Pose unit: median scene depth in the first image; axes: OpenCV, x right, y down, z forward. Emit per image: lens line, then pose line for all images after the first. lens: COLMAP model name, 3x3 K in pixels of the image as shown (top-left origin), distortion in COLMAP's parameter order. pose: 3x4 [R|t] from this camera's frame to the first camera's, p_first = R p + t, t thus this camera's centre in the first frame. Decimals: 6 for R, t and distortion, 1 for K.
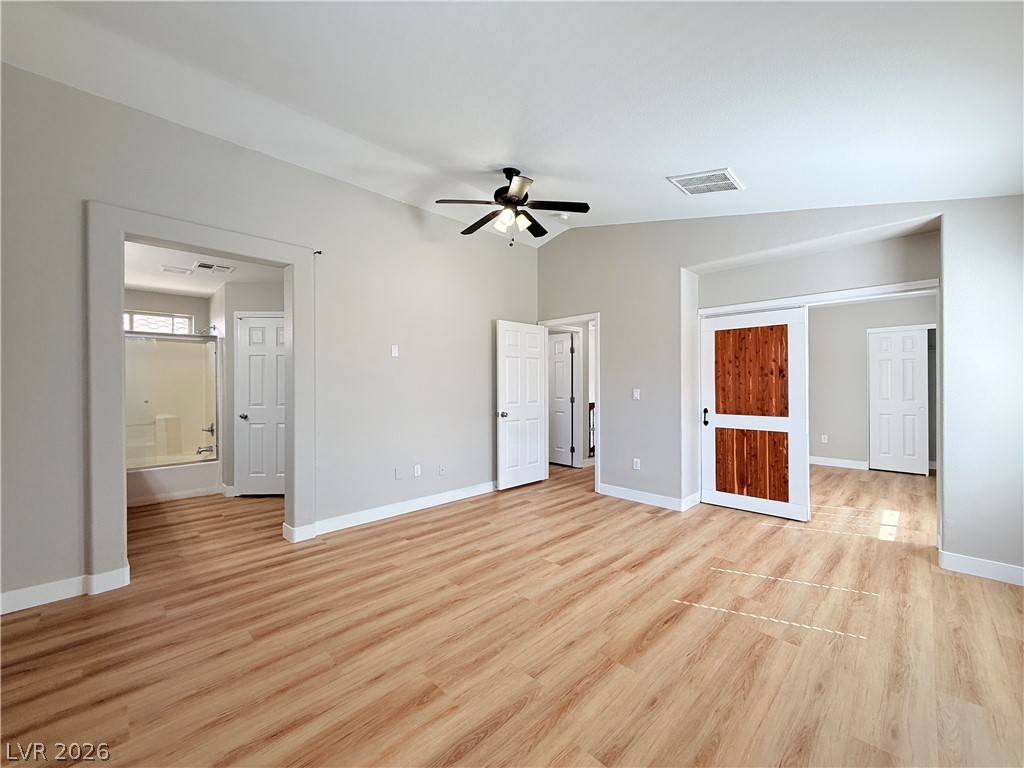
lens RADIAL K [[409.4, 0, 510.6], [0, 409.4, 385.5], [0, 0, 1]] dist [-0.000816, 0.000592]
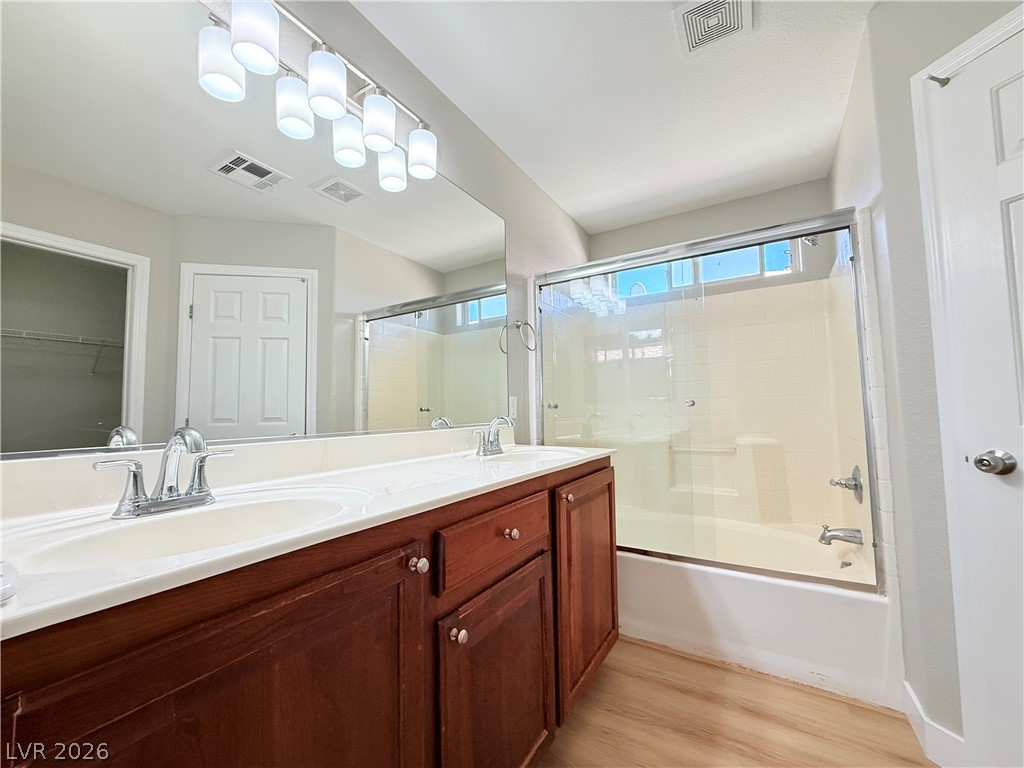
lens RADIAL K [[409.4, 0, 515.5], [0, 409.4, 387.2], [0, 0, 1]] dist [-0.000816, 0.000592]
pose [[0.243301, -0.062711, -0.967921, -0.785868], [0.014189, 0.998031, -0.061095, 0.069145], [0.969847, 0.001130, 0.243712, 1.087708]]
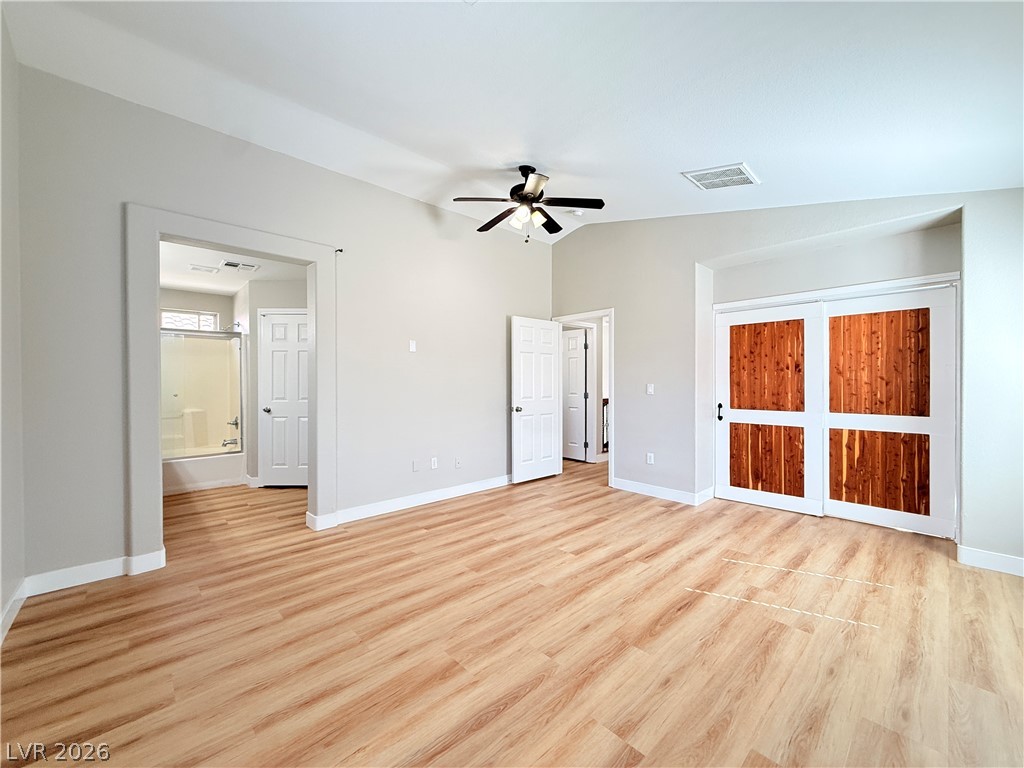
lens RADIAL K [[409.4, 0, 510.9], [0, 409.4, 385.1], [0, 0, 1]] dist [-0.000816, 0.000592]
pose [[0.999555, 0.001374, -0.029799, -0.008551], [-0.001234, 0.999988, 0.004707, 0.011141], [0.029805, -0.004668, 0.999545, -0.024799]]
